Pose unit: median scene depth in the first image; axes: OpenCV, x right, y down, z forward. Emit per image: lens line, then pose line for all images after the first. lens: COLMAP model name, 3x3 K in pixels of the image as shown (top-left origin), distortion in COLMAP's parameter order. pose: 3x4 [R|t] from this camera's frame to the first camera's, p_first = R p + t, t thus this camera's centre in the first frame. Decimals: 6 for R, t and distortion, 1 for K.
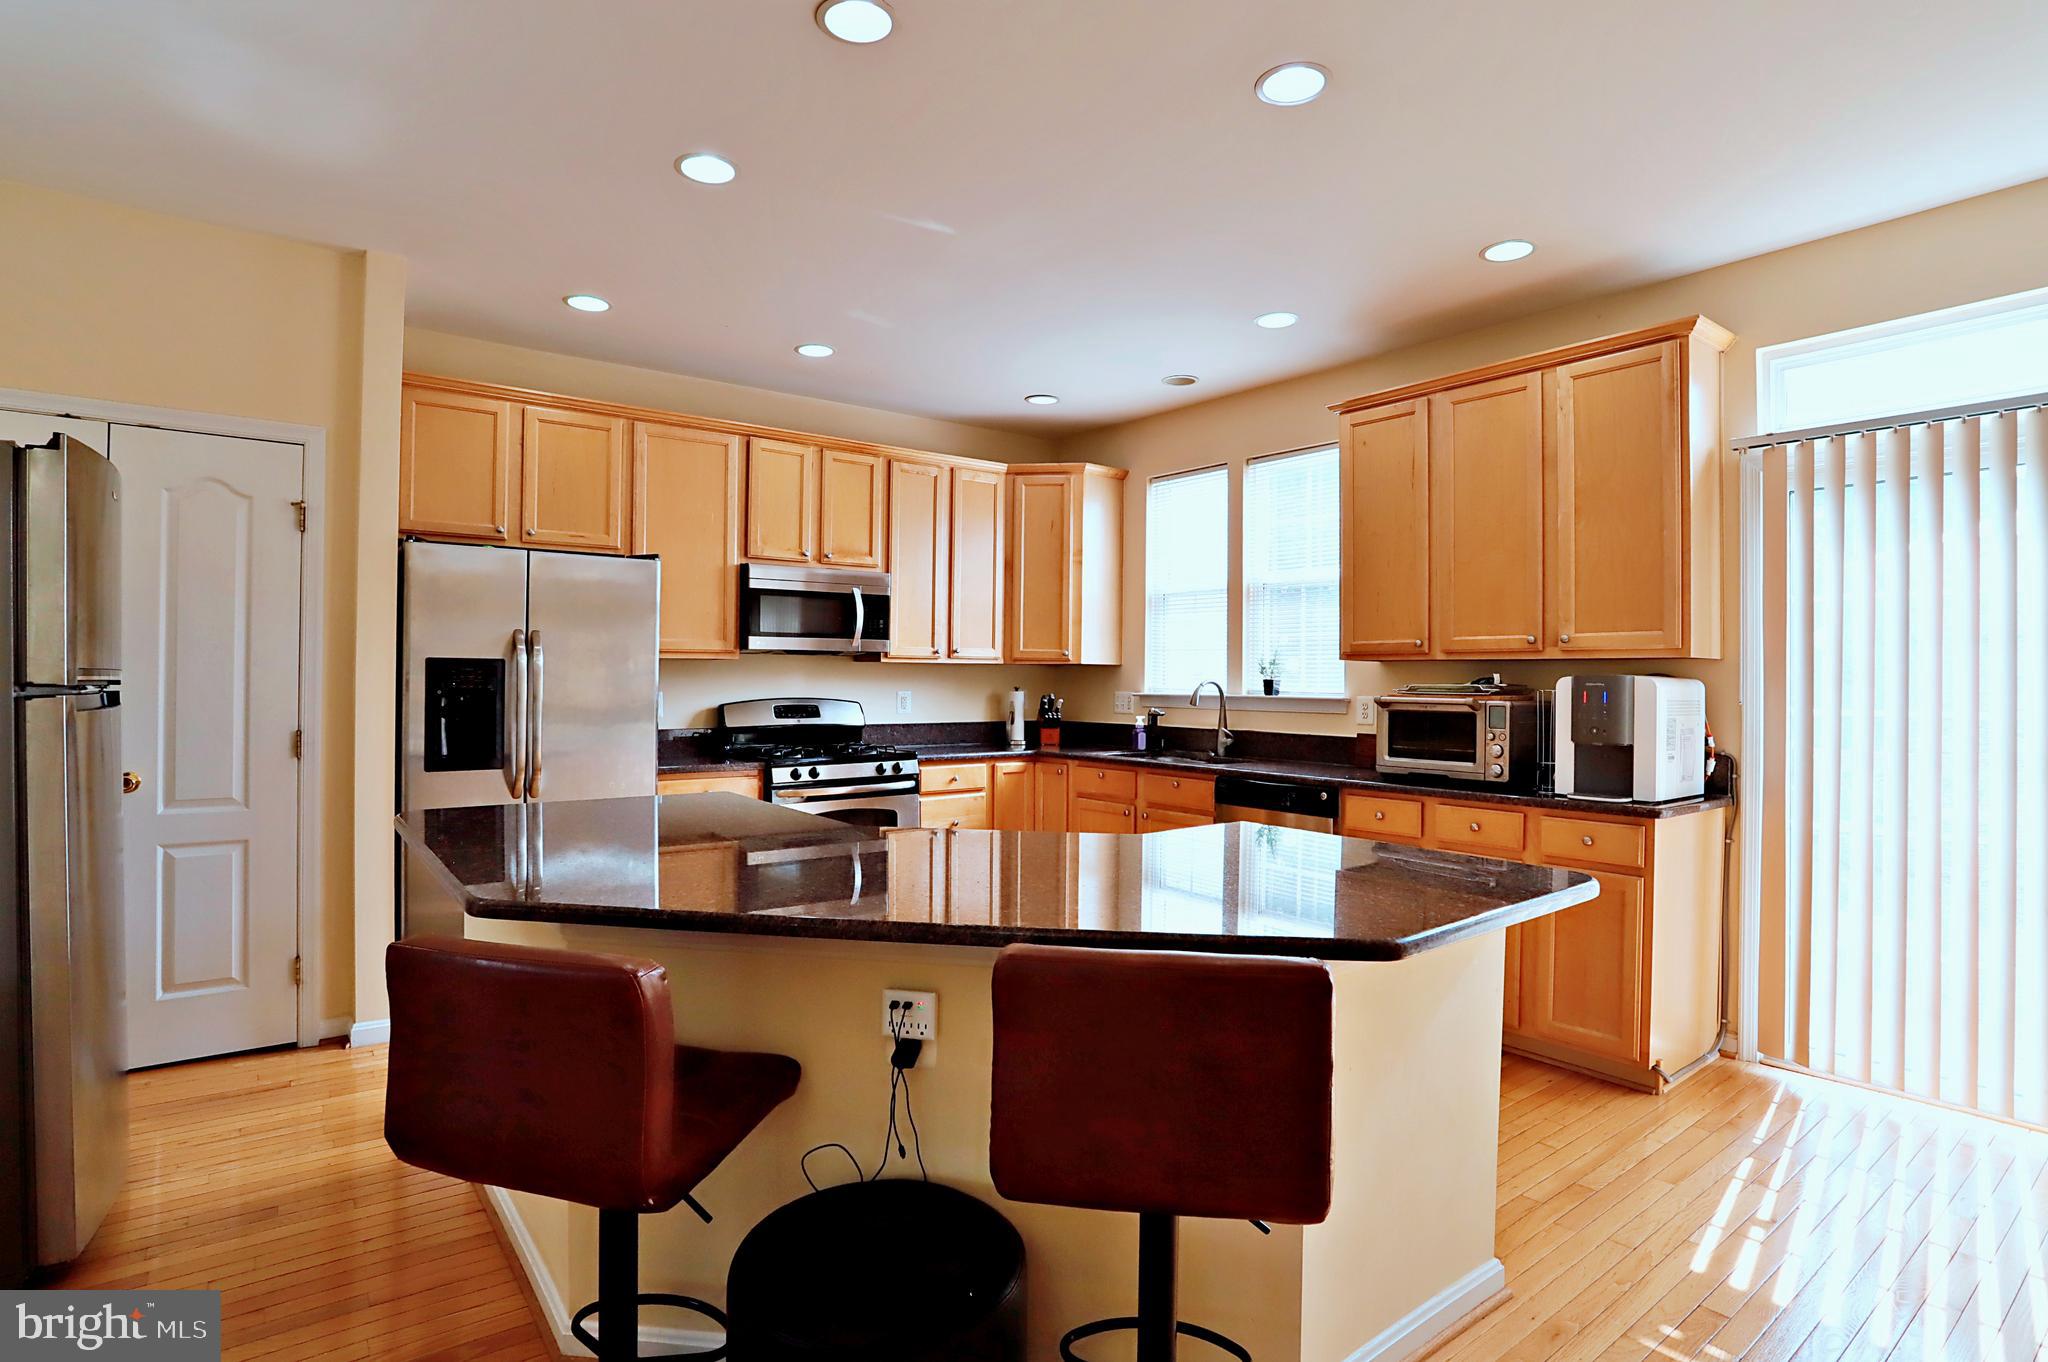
lens RADIAL K [[1039.7, 0, 1035.4], [0, 1039.7, 680.4], [0, 0, 1]] dist [-0.046196, 0.007515]
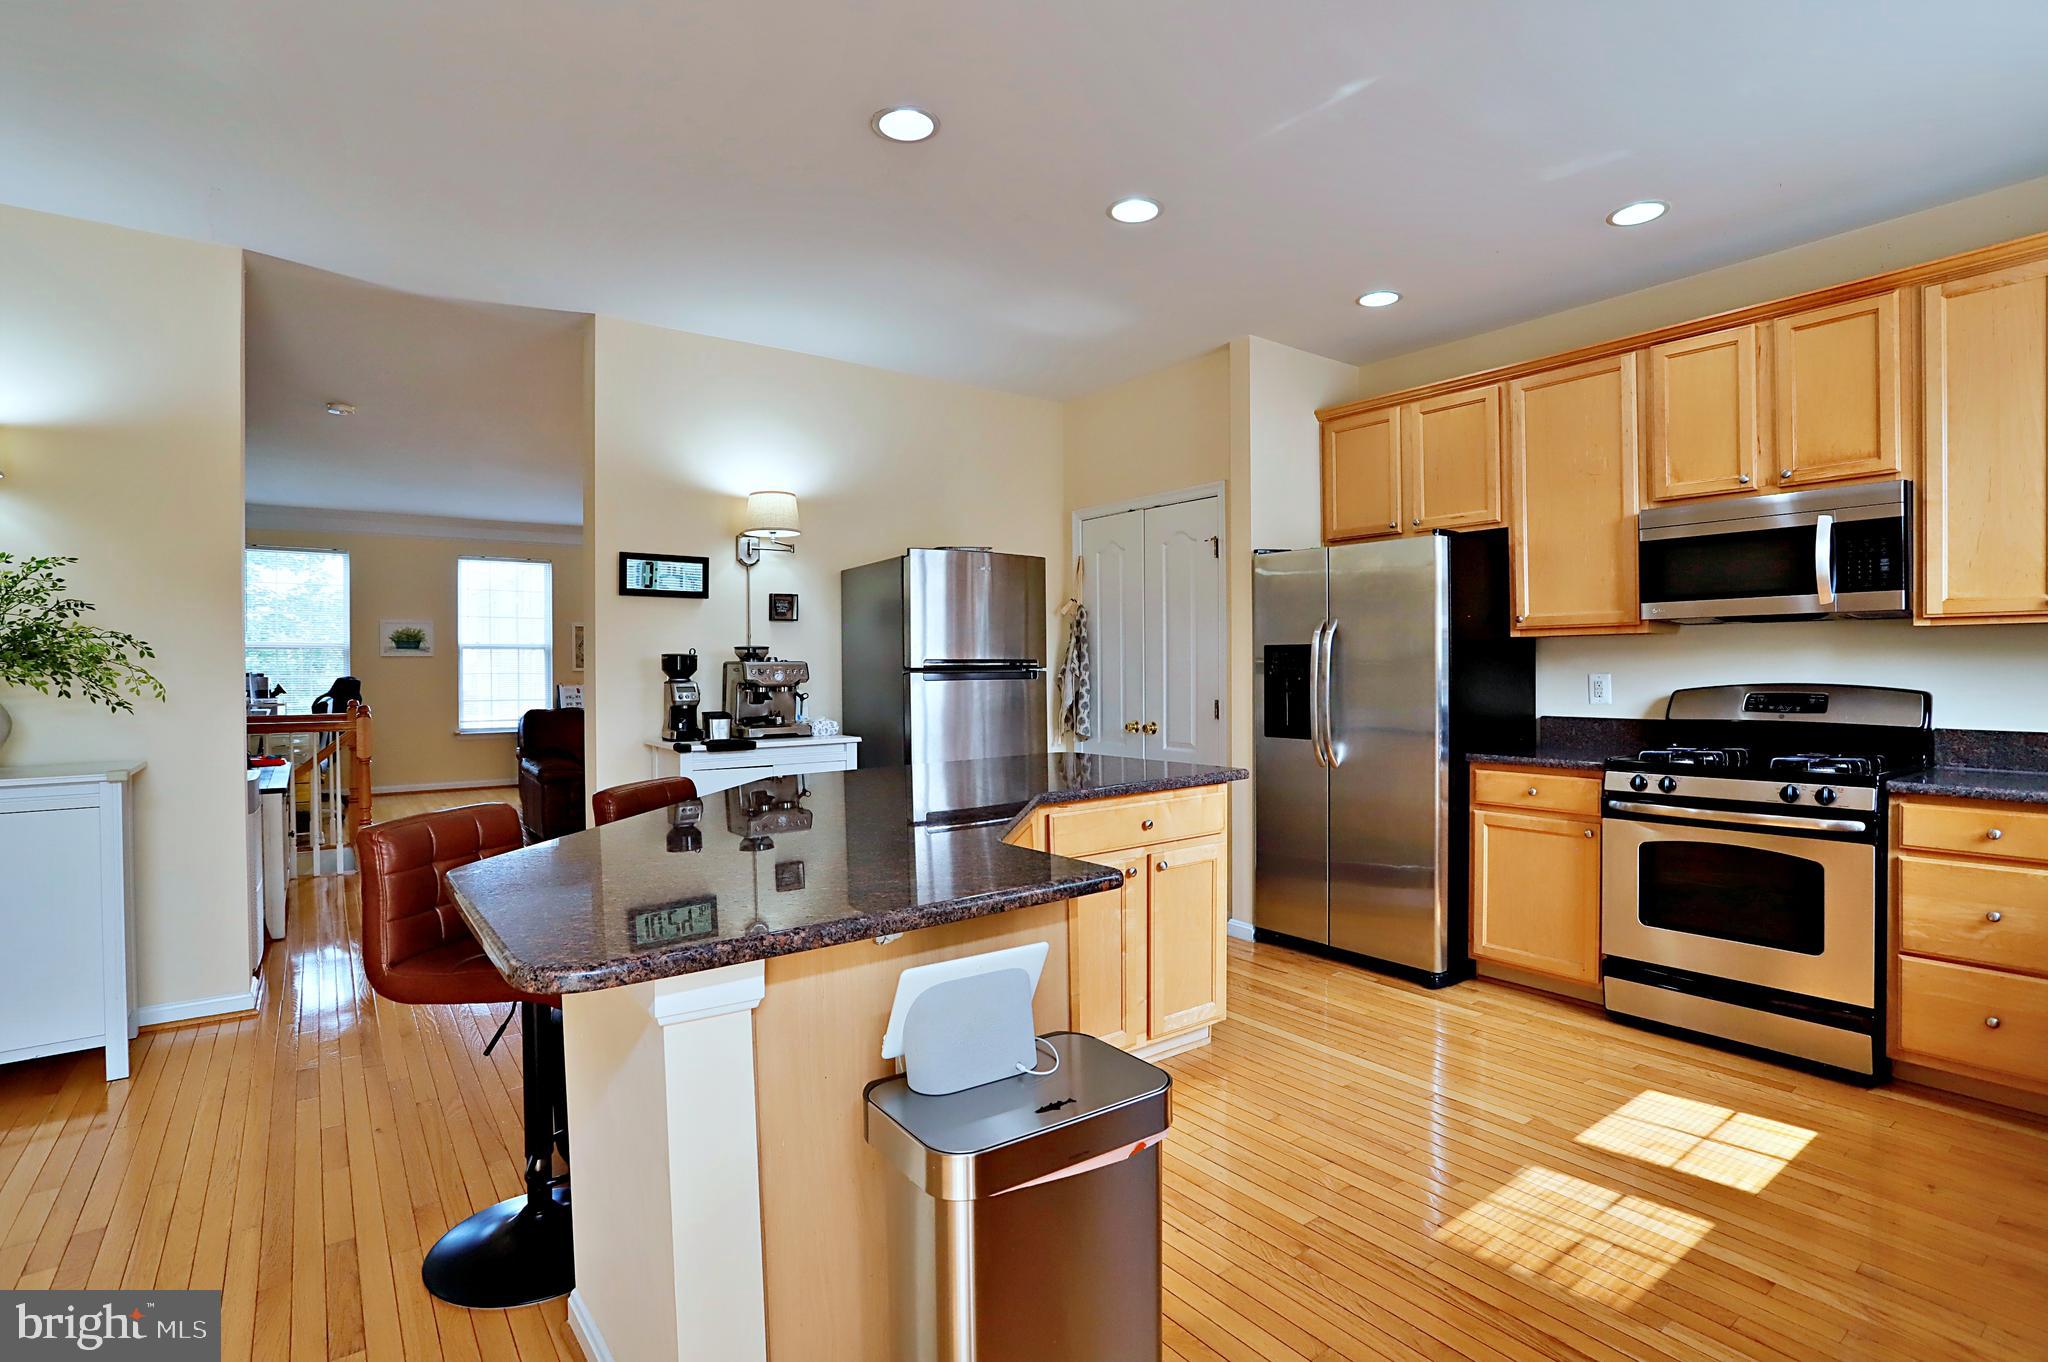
lens RADIAL K [[1012.3, 0, 1028.4], [0, 1012.3, 668.5], [0, 0, 1]] dist [-0.063414, 0.025299]
pose [[-0.026533, -0.002660, -0.999644, 0.503364], [0.006321, 0.999976, -0.002829, 0.006464], [0.999628, -0.006394, -0.026516, 0.578048]]
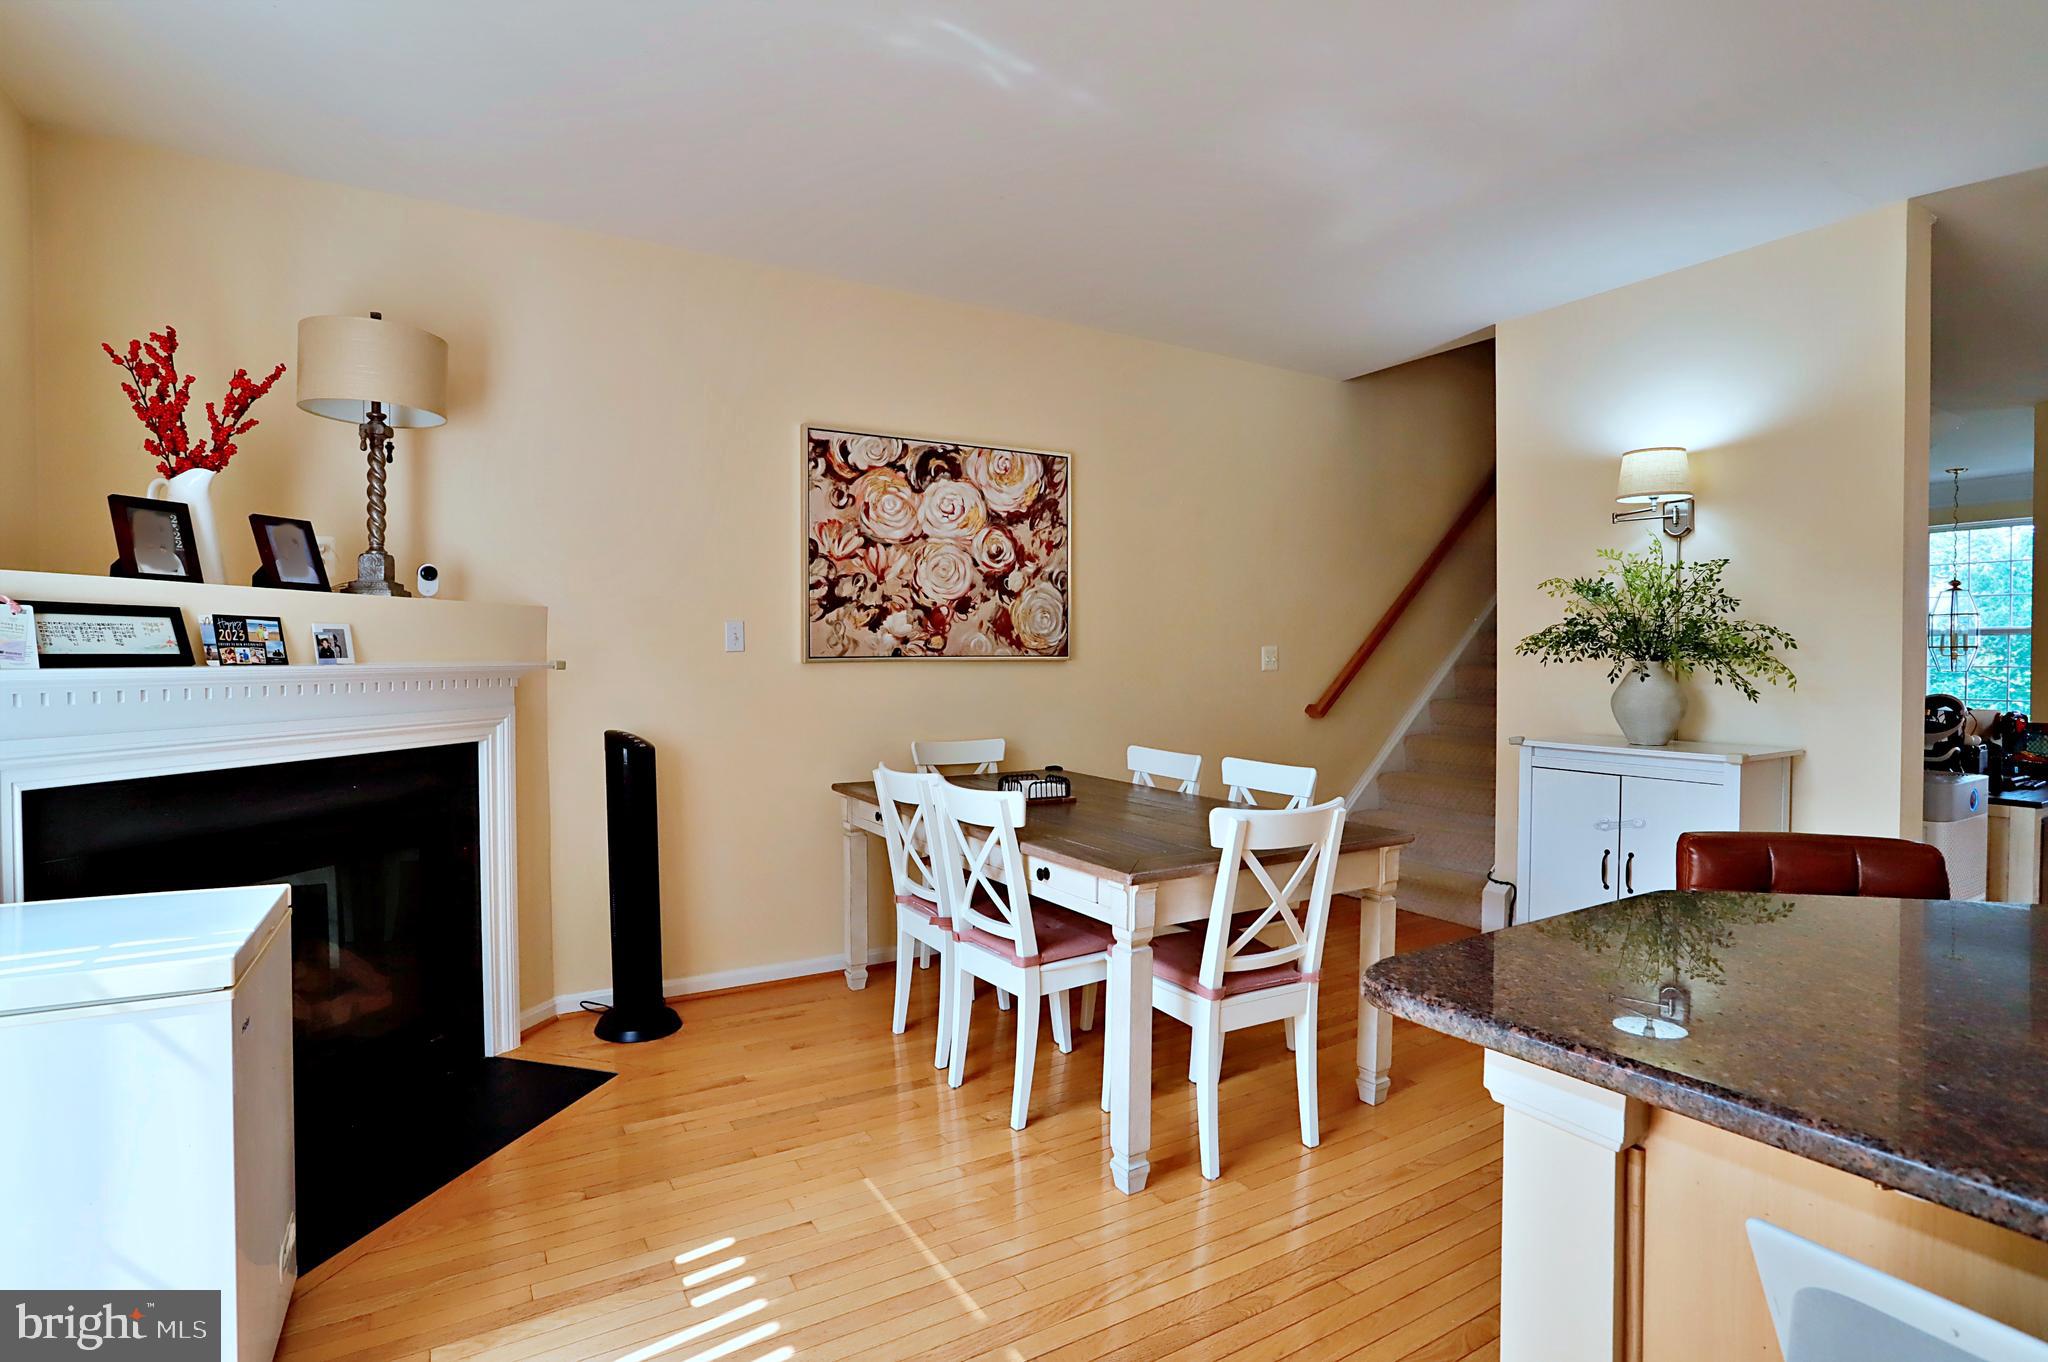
lens RADIAL K [[1012.3, 0, 1029.7], [0, 1012.3, 674.3], [0, 0, 1]] dist [-0.063414, 0.025299]
pose [[-0.993326, -0.010901, 0.114824, 0.295497], [-0.008865, 0.999795, 0.018229, 0.003359], [-0.114999, 0.017089, -0.993219, 0.709296]]
